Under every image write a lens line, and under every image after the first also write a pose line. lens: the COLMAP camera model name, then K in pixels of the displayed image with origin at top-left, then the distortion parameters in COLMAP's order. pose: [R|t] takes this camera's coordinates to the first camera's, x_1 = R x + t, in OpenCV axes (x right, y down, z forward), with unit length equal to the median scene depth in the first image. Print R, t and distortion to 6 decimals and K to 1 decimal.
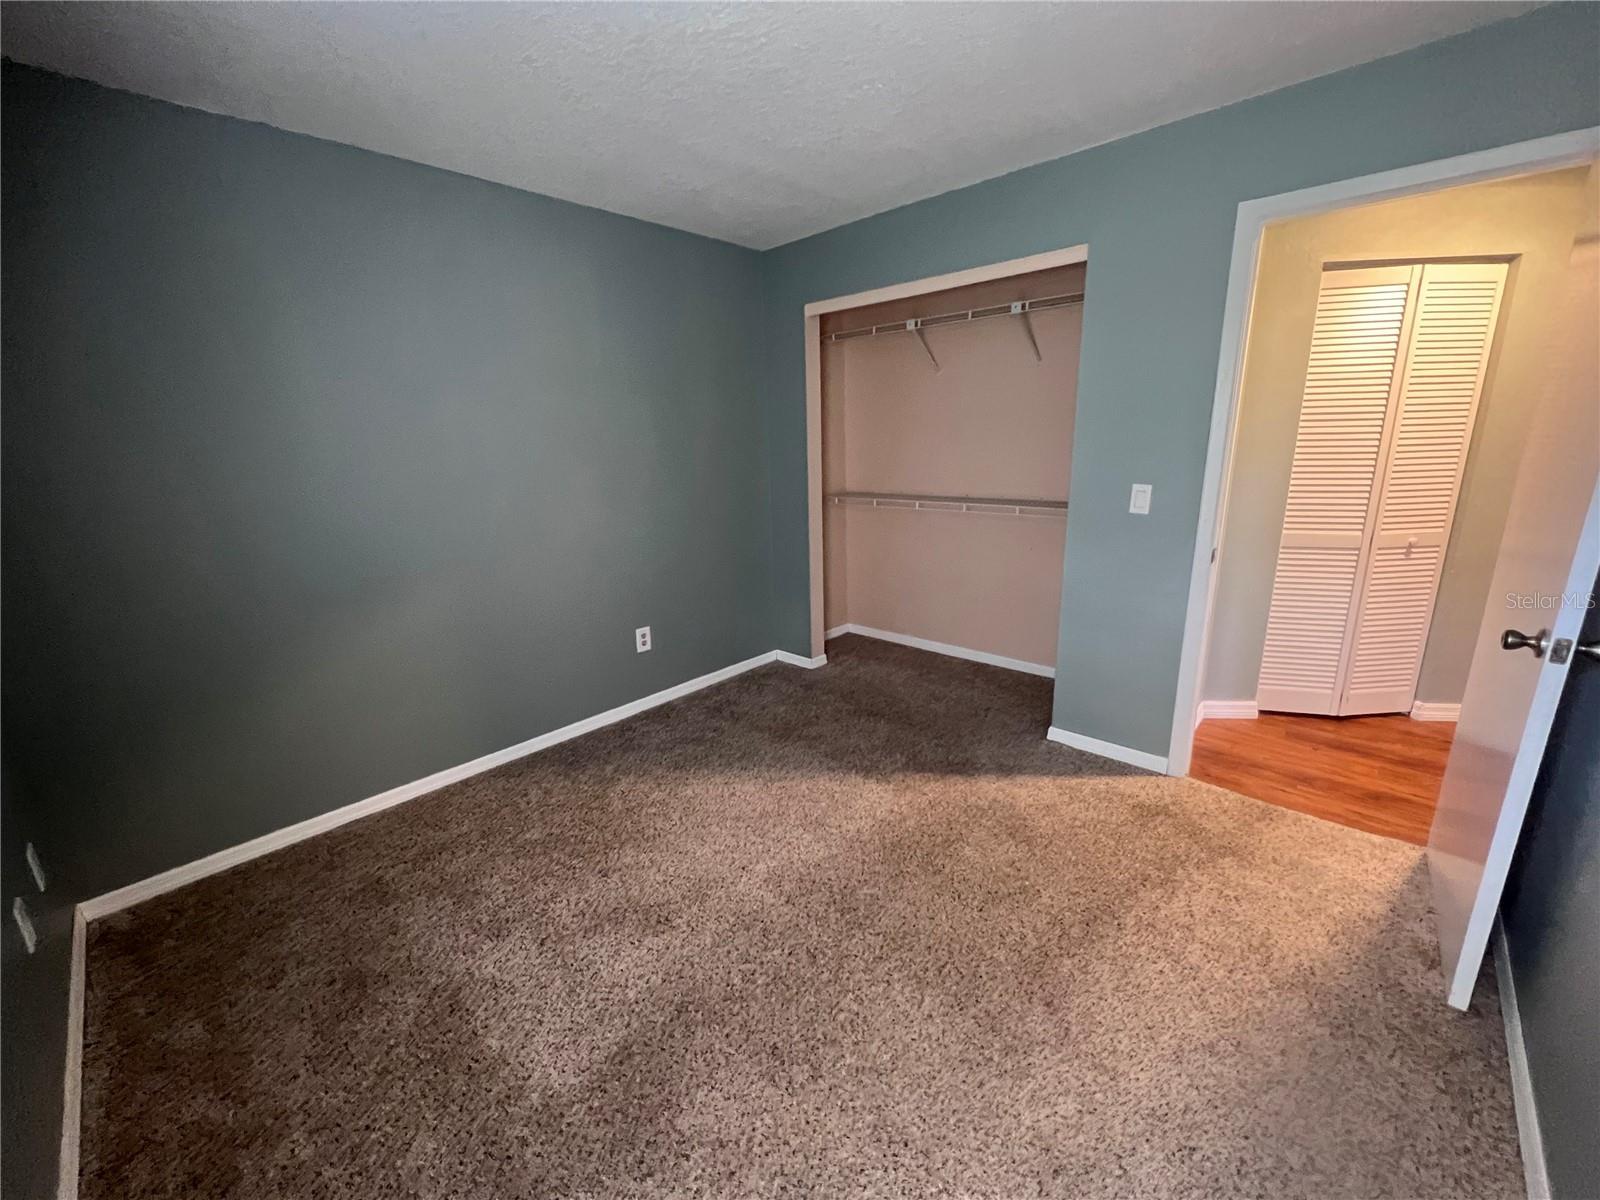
lens RADIAL K [[641.9, 0, 795.7], [0, 641.9, 596.4], [0, 0, 1]] dist [-0.001234, 0.001087]
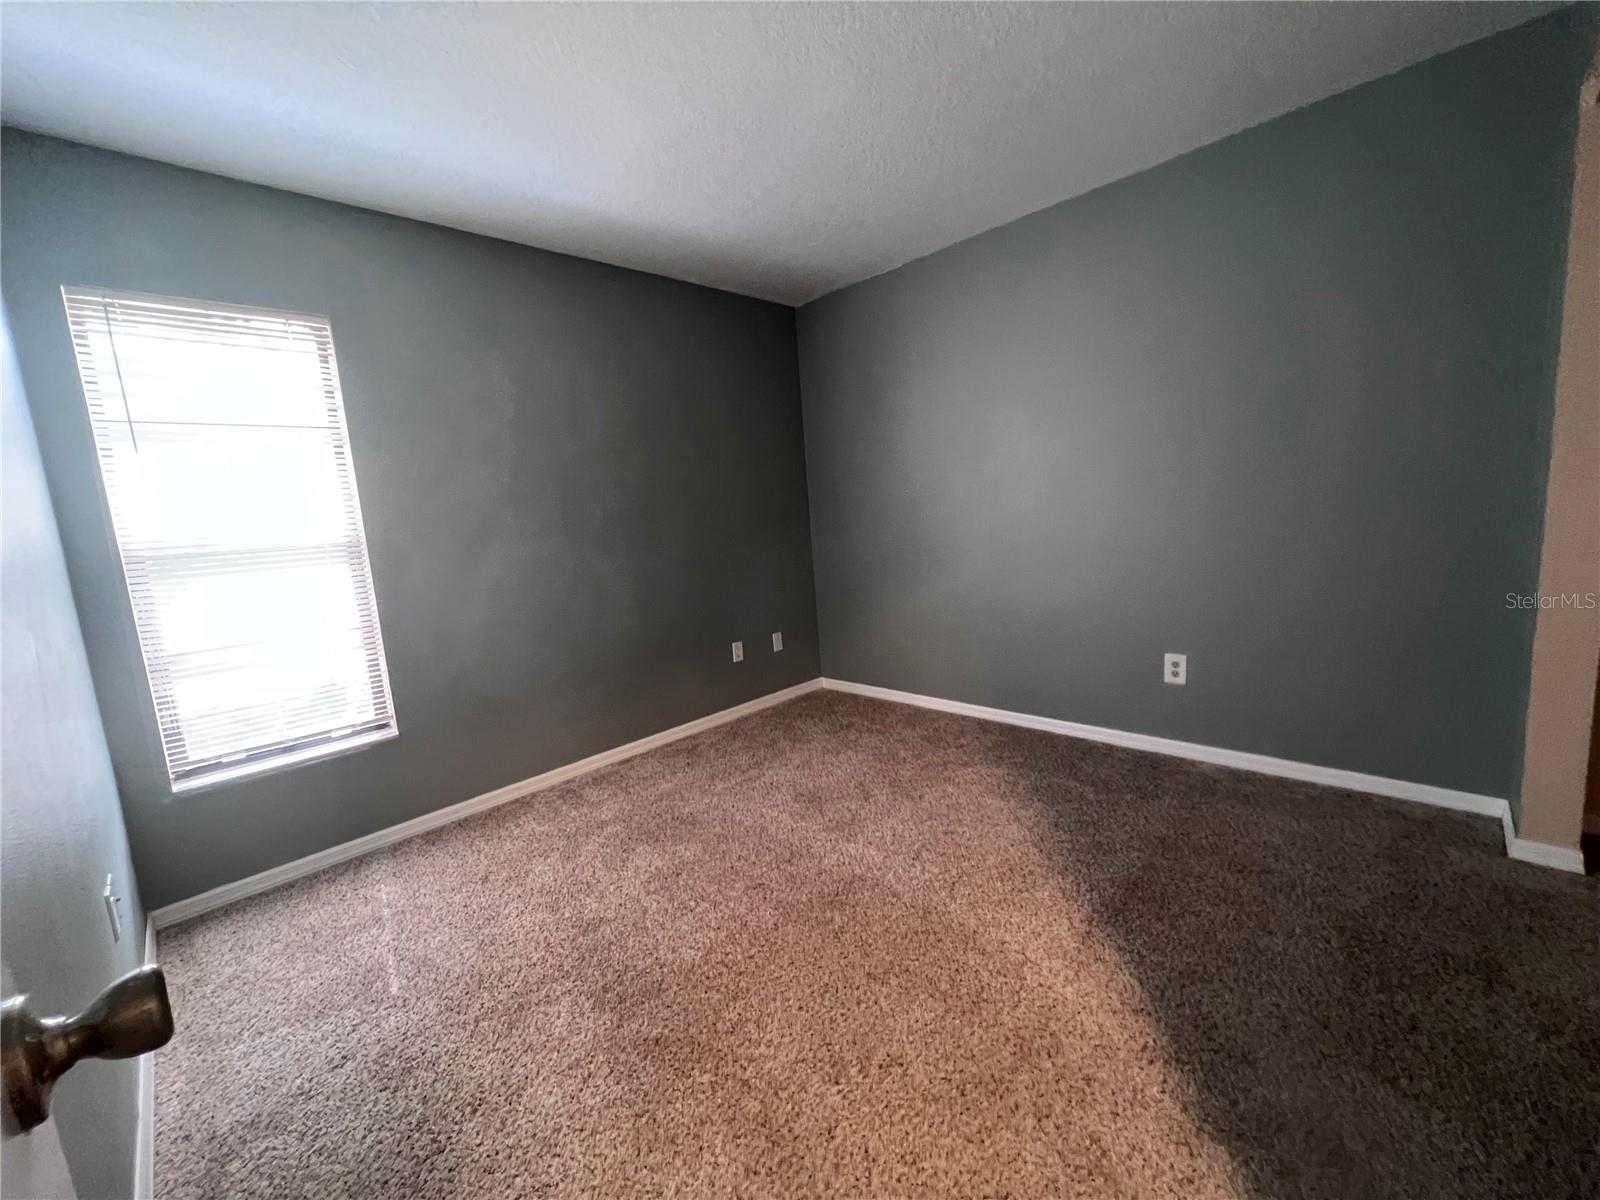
lens RADIAL K [[641.9, 0, 801.8], [0, 641.9, 596.7], [0, 0, 1]] dist [-0.001234, 0.001087]
pose [[-0.010072, 0.176063, -0.984327, 0.719089], [-0.177277, 0.968470, 0.175040, -0.103963], [0.984109, 0.176261, 0.021458, 0.655174]]
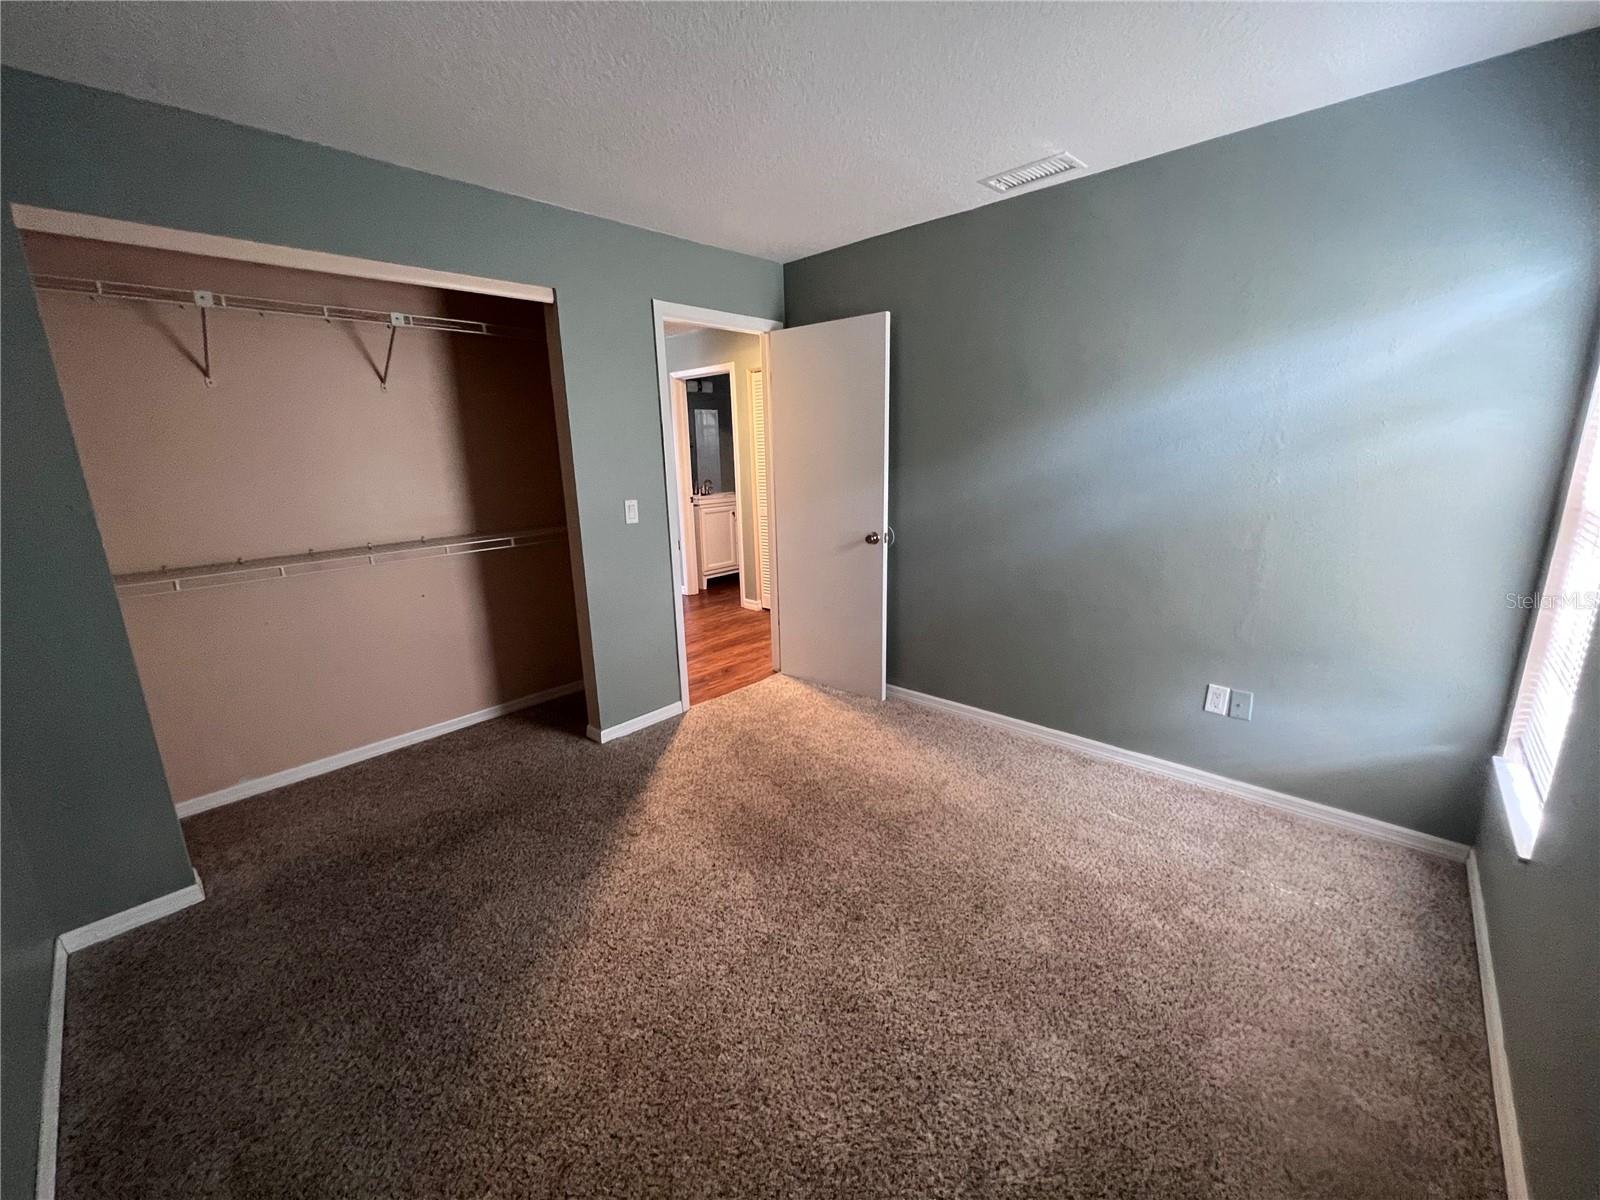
lens RADIAL K [[641.9, 0, 795.3], [0, 641.9, 604.2], [0, 0, 1]] dist [-0.001234, 0.001087]
pose [[-0.018529, -0.203099, 0.978983, -0.689067], [0.269539, 0.941885, 0.200504, -0.139471], [-0.962811, 0.267589, 0.037291, 0.661734]]
